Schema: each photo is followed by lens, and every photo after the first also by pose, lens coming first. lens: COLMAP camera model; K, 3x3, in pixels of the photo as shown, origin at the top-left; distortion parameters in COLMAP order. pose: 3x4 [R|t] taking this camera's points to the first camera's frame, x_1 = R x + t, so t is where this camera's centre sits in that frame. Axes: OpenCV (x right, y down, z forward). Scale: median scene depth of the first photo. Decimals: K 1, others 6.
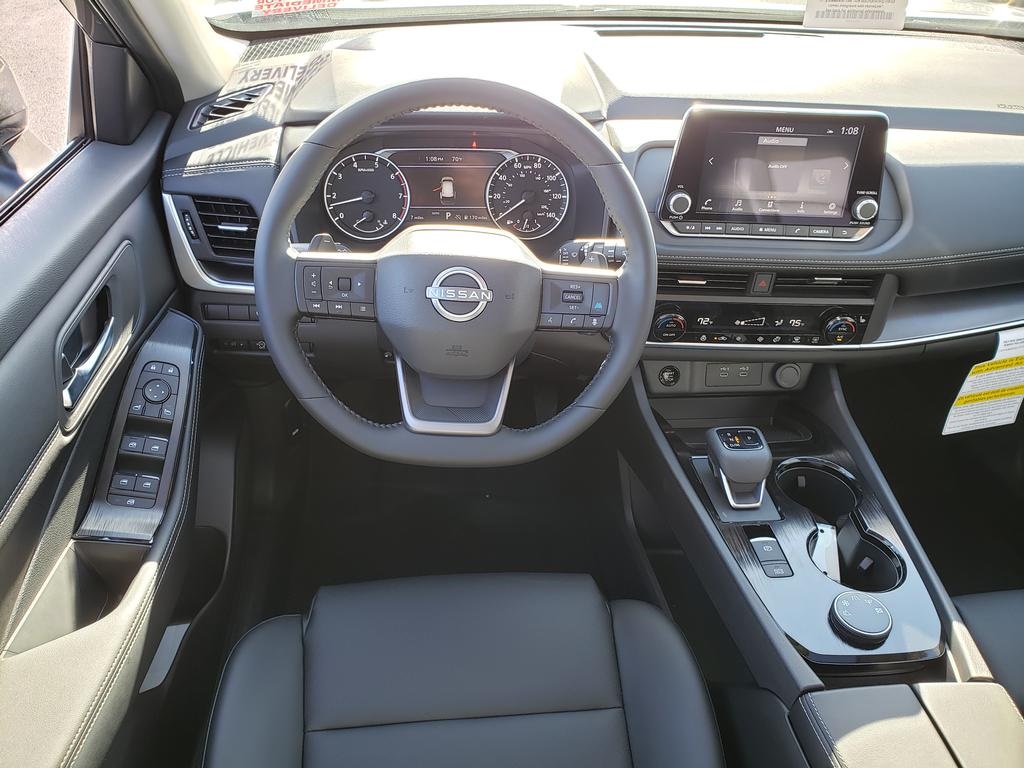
lens RADIAL K [[772.6, 0, 513.2], [0, 772.6, 386.3], [0, 0, 1]] dist [-0.021334, -0.023896]
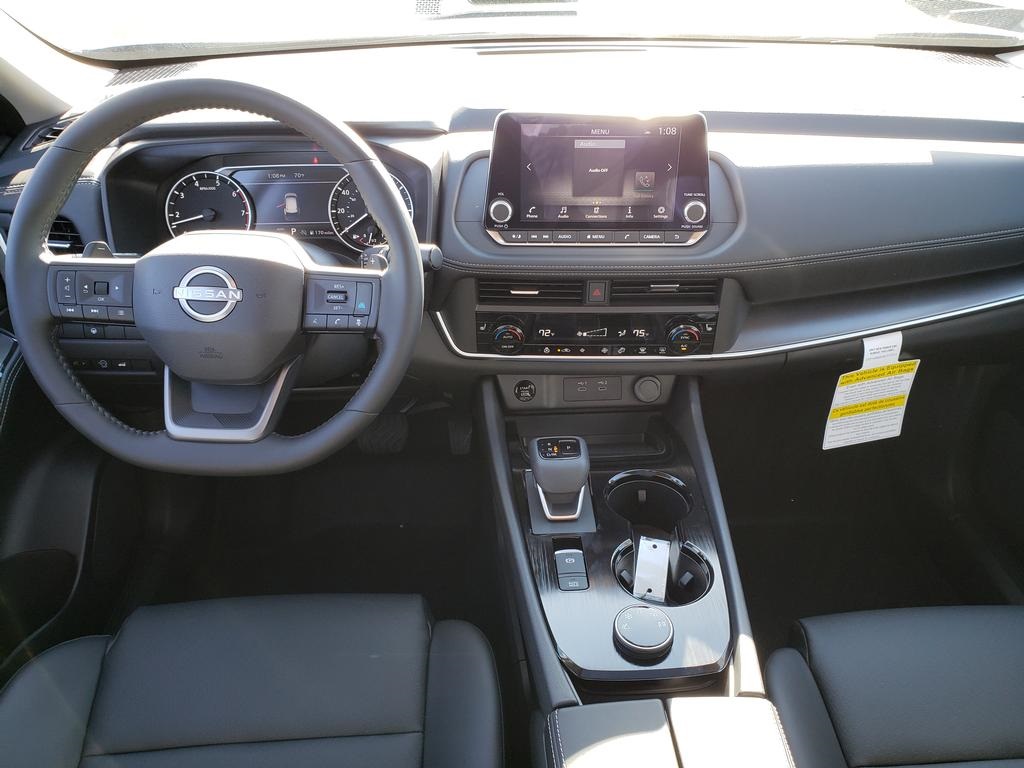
lens RADIAL K [[772.6, 0, 509.3], [0, 772.6, 389.3], [0, 0, 1]] dist [-0.021334, -0.023896]
pose [[0.999717, -0.015261, -0.018276, 0.243614], [0.014282, 0.998517, -0.052539, 0.042508], [0.019050, 0.052263, 0.998452, 0.031278]]
